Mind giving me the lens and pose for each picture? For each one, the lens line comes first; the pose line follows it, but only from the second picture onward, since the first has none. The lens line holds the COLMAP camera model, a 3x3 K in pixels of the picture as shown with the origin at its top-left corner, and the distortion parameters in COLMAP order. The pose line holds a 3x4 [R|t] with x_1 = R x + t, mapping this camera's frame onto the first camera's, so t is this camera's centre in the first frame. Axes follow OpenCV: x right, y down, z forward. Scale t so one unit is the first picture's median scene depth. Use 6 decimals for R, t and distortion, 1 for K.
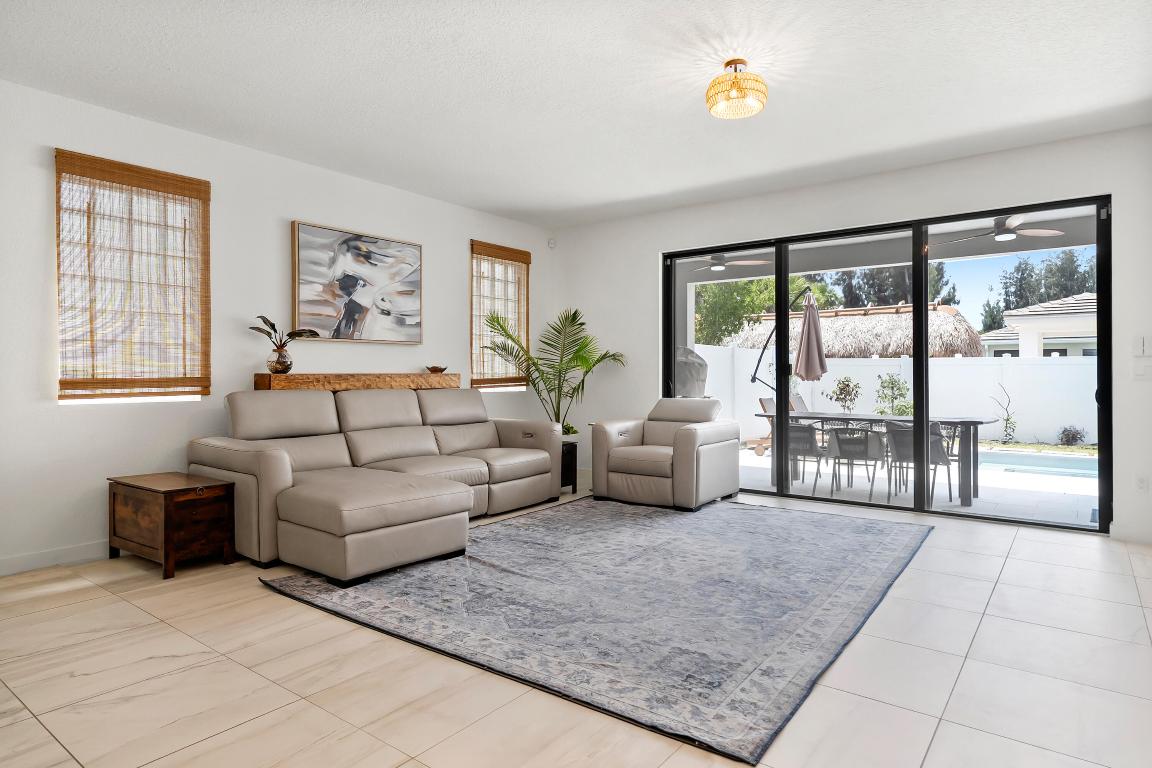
lens RADIAL K [[654.2, 0, 578.6], [0, 654.2, 378.5], [0, 0, 1]] dist [0.001308, 0.001890]
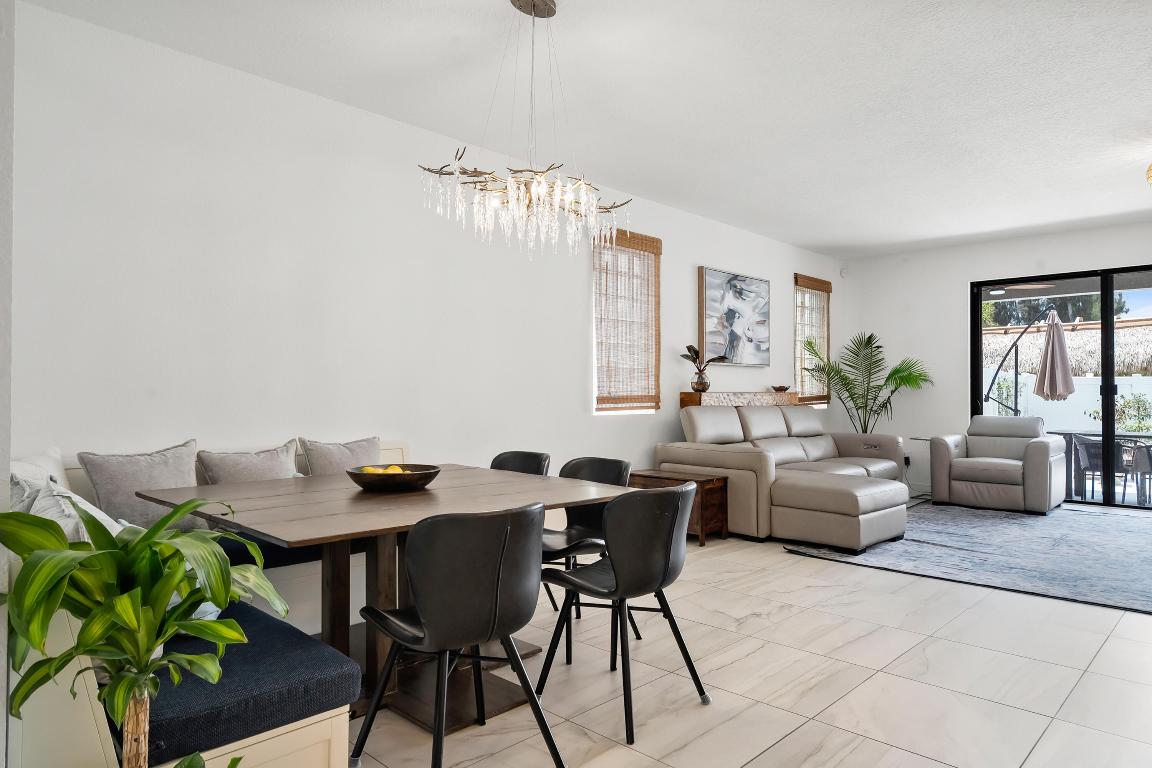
lens RADIAL K [[711.7, 0, 576.0], [0, 711.7, 384.0], [0, 0, 1]] dist [-0.004390, 0.000664]
pose [[0.992351, -0.000633, -0.123448, -0.499801], [-0.001900, 0.999790, -0.020397, 0.004805], [0.123435, 0.020475, 0.992141, -0.331262]]
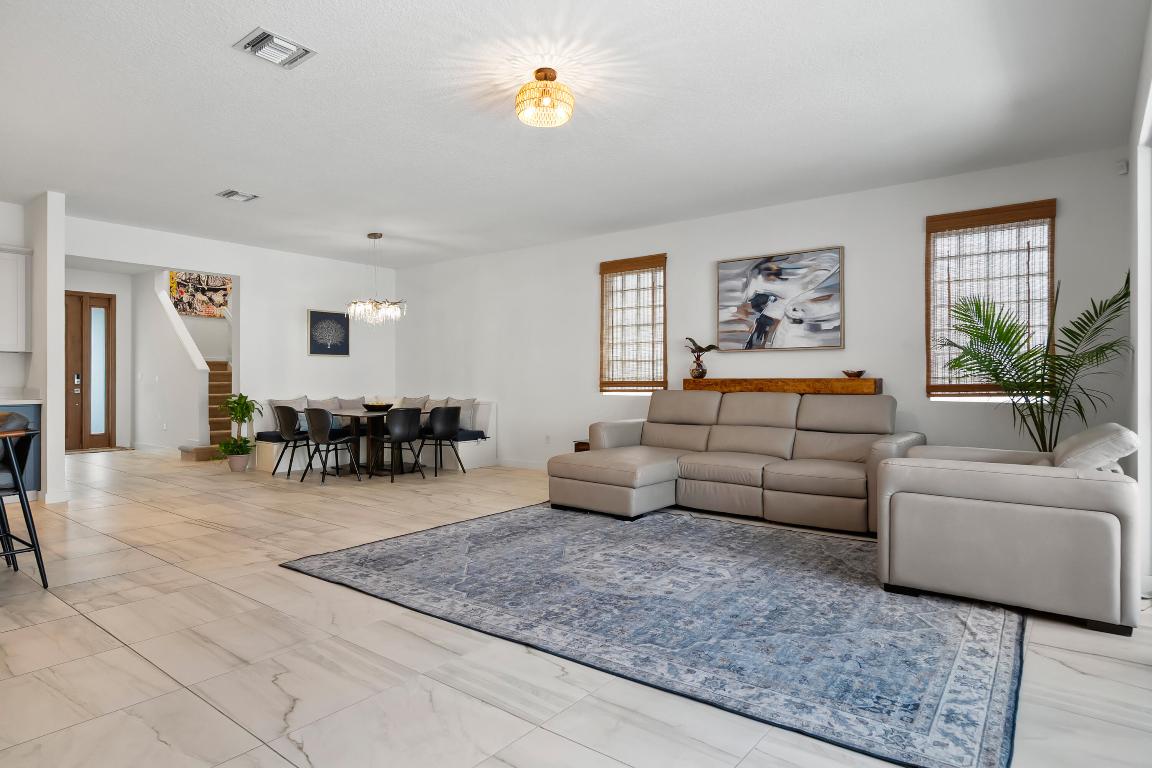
lens RADIAL K [[654.2, 0, 578.6], [0, 654.2, 378.5], [0, 0, 1]] dist [0.001308, 0.001890]
pose [[-0.014838, -0.002939, -0.999886, 0.871056], [-0.008370, 0.999961, -0.002815, -0.001550], [0.999855, 0.008327, -0.014862, 0.737955]]
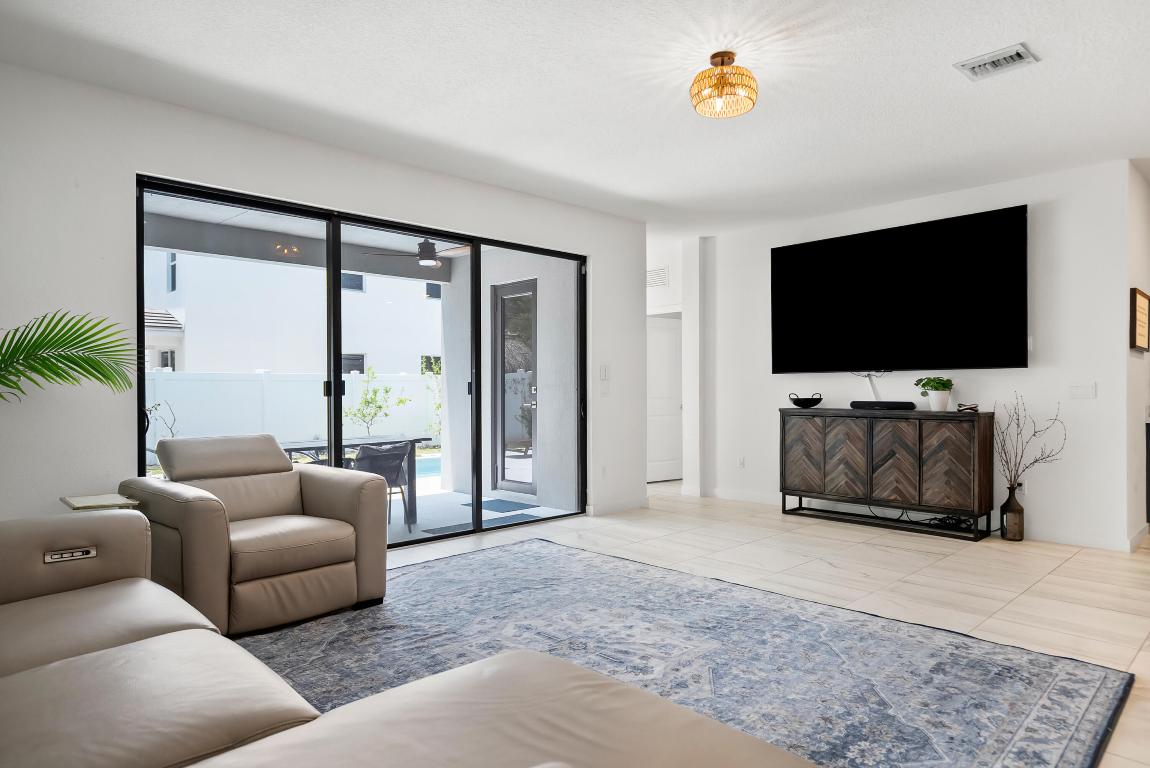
lens RADIAL K [[693.0, 0, 575.2], [0, 693.0, 389.5], [0, 0, 1]] dist [0.003003, -0.000143]
pose [[0.155259, -0.003556, 0.987867, -0.519359], [0.009405, 0.999954, 0.002121, -0.013612], [-0.987829, 0.008962, 0.155285, 0.727730]]
